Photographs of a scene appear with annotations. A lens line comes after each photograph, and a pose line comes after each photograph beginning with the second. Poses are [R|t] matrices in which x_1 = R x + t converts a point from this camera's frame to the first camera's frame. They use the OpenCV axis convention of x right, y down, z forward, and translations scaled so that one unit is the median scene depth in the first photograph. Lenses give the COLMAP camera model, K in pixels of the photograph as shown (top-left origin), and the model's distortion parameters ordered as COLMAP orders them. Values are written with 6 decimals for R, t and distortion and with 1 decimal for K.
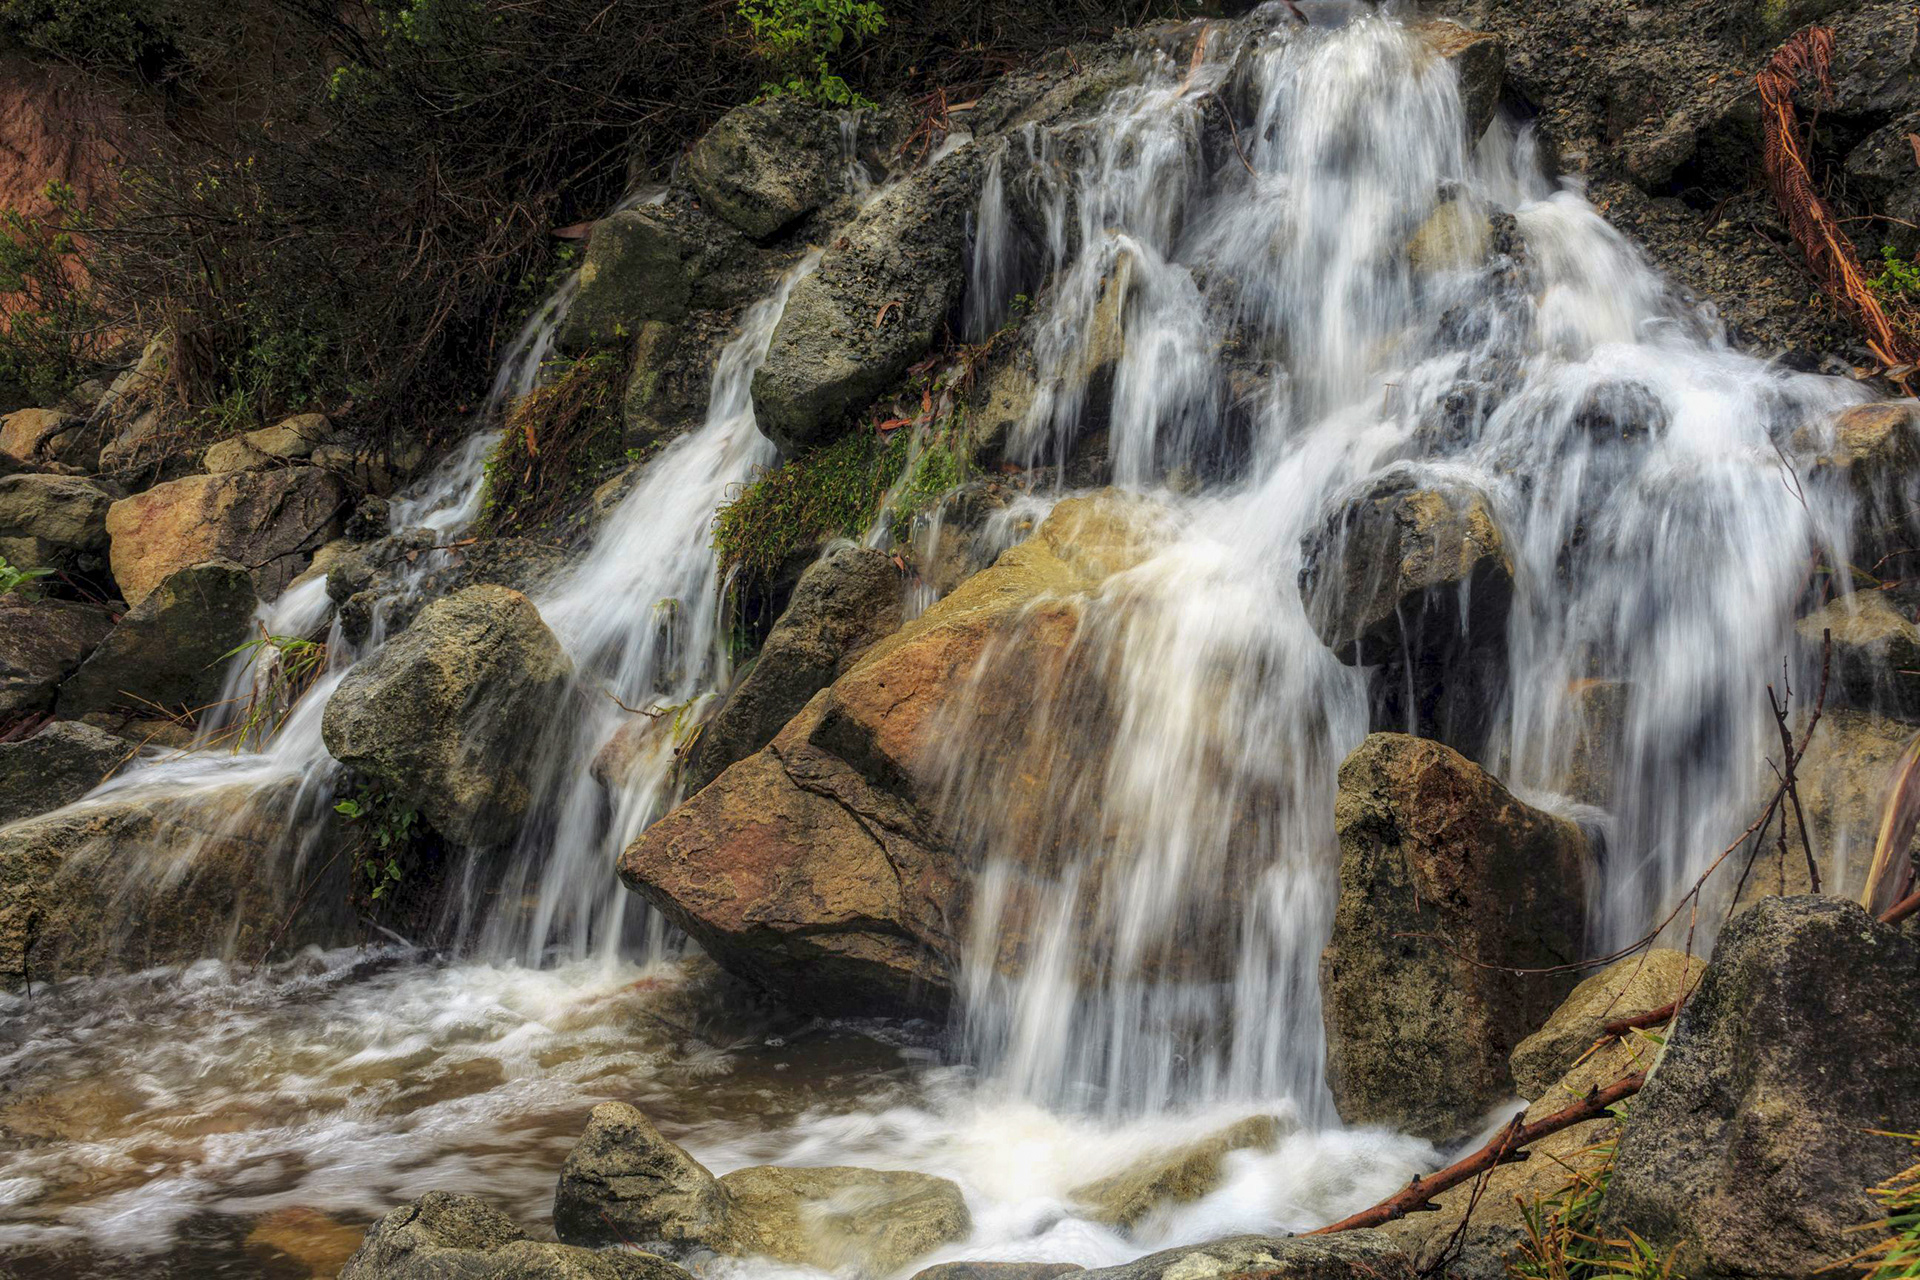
lens RADIAL K [[1882.7, 0, 960.0], [0, 1882.7, 640.0], [0, 0, 1]] dist [-0.018208, 0.042538]
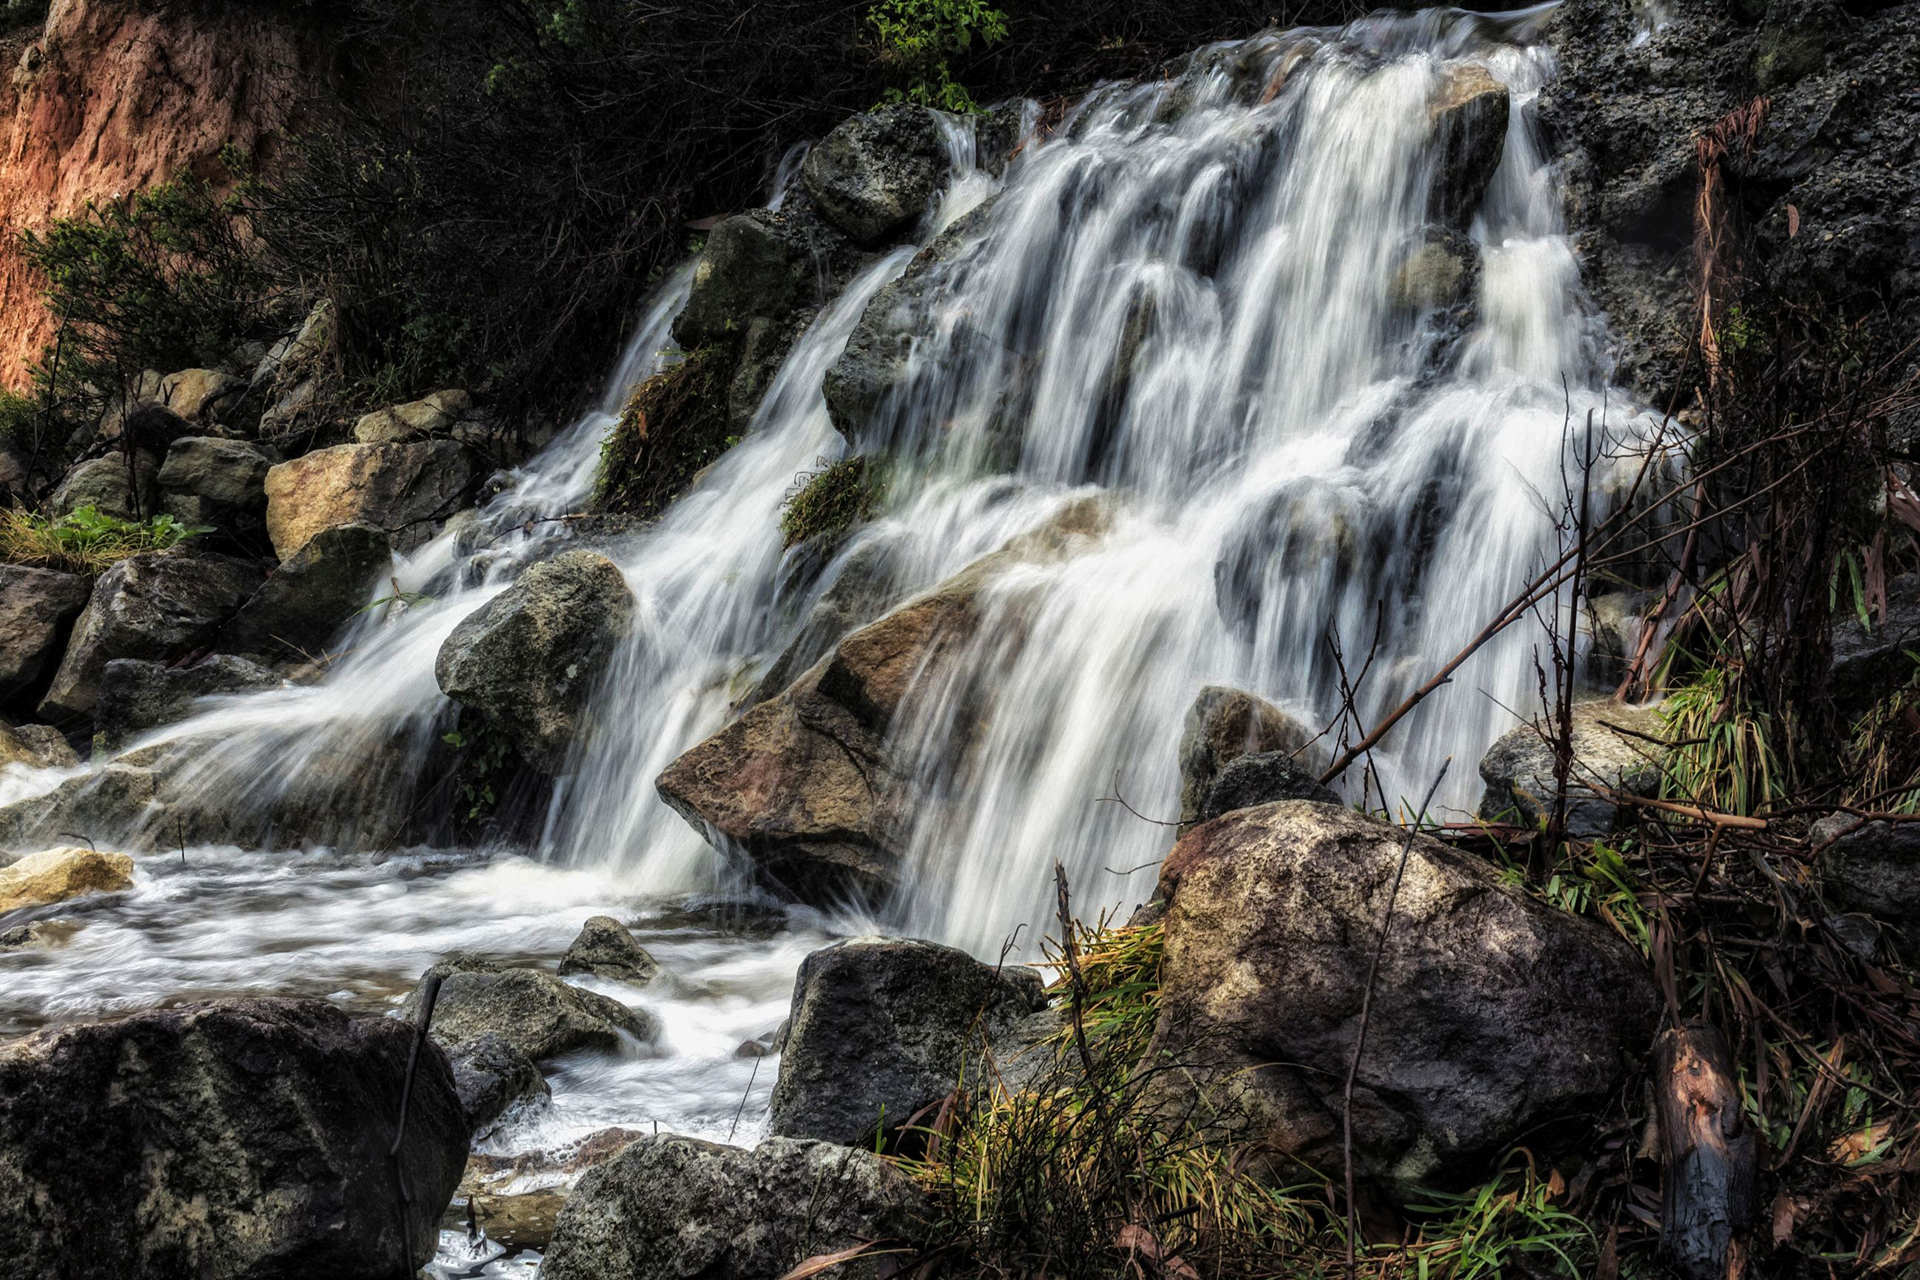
lens RADIAL K [[2754.7, 0, 960.0], [0, 2754.7, 640.0], [0, 0, 1]] dist [0.036979, -0.023177]
pose [[0.984883, 0.048930, -0.166164, 0.214447], [-0.052710, 0.998440, -0.018412, 0.035972], [0.165004, 0.026893, 0.985926, -0.513540]]
